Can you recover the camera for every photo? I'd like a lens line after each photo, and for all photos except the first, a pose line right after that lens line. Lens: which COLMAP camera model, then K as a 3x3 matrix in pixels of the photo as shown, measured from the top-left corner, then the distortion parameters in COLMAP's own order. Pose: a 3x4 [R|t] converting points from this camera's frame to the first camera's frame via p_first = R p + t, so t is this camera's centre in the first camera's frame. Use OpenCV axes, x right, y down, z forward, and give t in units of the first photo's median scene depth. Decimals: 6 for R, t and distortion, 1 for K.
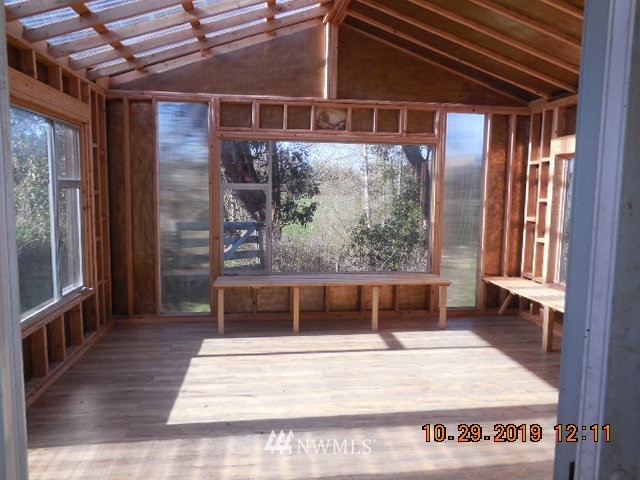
lens RADIAL K [[486.3, 0, 319.9], [0, 486.3, 240.8], [0, 0, 1]] dist [0.011659, -0.005241]
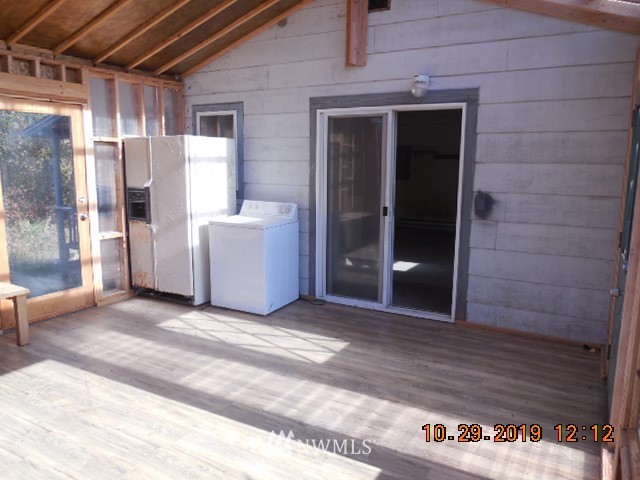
lens RADIAL K [[486.3, 0, 320.5], [0, 486.3, 241.3], [0, 0, 1]] dist [0.011659, -0.005241]
pose [[-0.795565, -0.114134, 0.595021, -0.729854], [0.043359, 0.968853, 0.243813, -0.208743], [-0.604315, 0.219768, -0.765836, 1.733554]]
